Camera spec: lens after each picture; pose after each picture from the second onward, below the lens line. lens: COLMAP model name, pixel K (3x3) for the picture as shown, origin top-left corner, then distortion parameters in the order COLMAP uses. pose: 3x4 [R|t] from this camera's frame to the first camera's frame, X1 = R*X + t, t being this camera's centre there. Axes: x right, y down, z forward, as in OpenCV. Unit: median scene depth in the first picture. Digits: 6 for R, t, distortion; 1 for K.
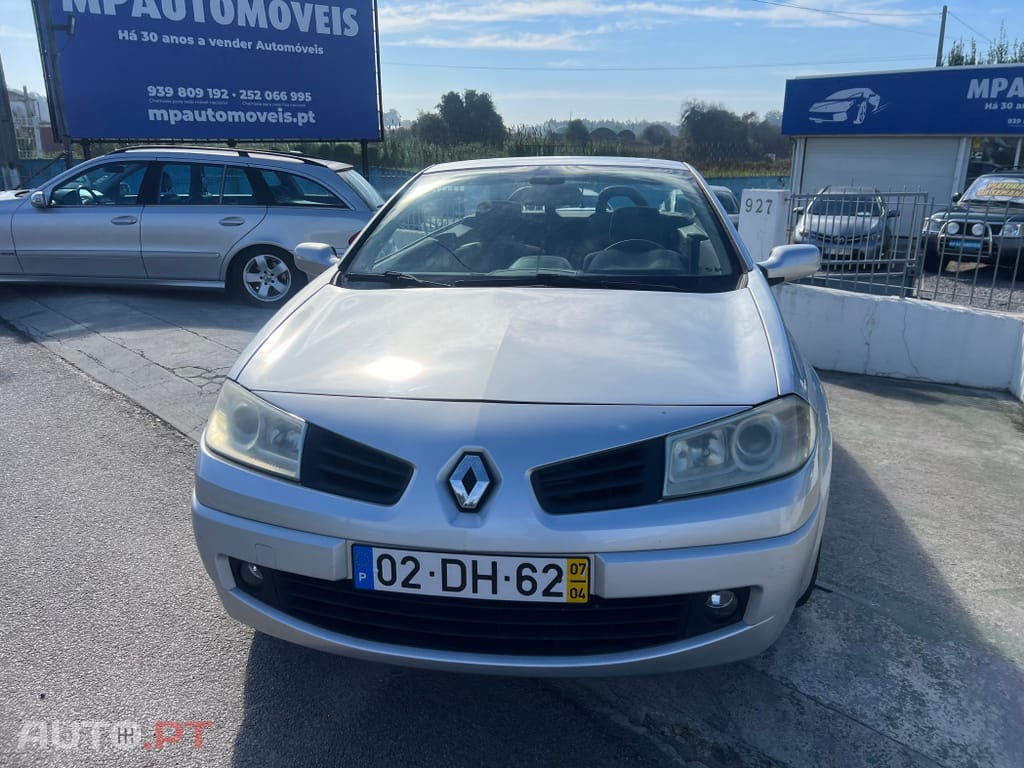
lens RADIAL K [[771.1, 0, 512.4], [0, 771.1, 392.8], [0, 0, 1]] dist [0.027013, -0.009905]
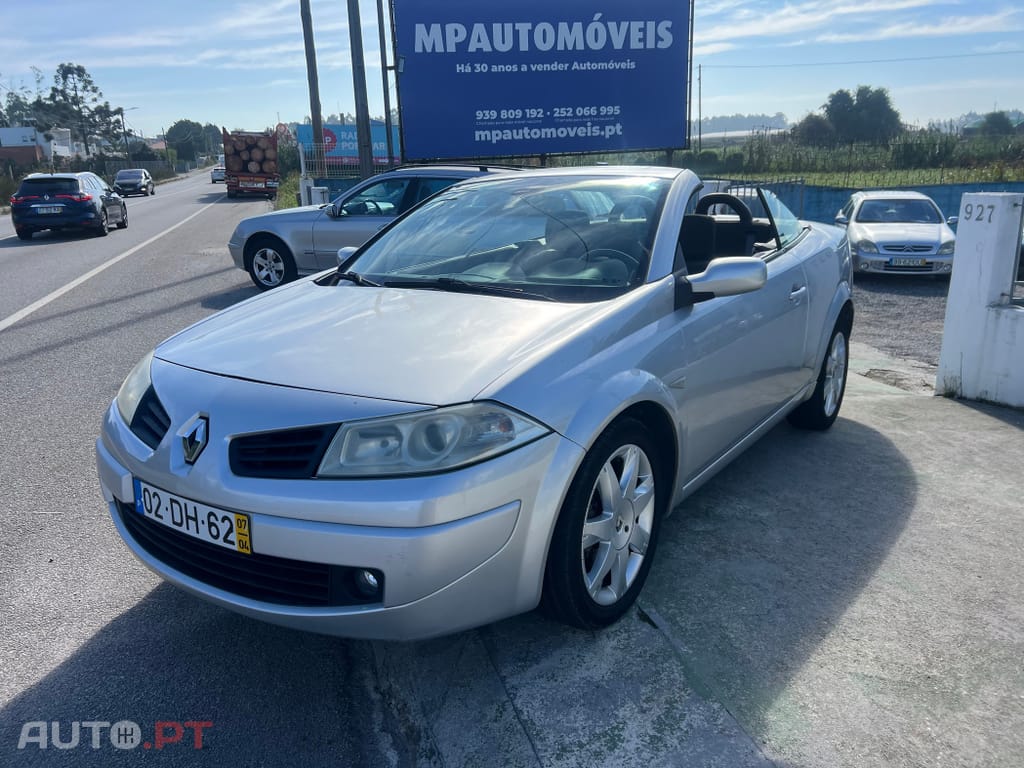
lens RADIAL K [[767.8, 0, 516.9], [0, 767.8, 387.0], [0, 0, 1]] dist [0.051781, -0.051220]
pose [[0.891065, 0.098000, -0.443169, 0.130438], [-0.104704, 0.994459, 0.009384, -0.004702], [0.441633, 0.038039, 0.896389, 0.016180]]
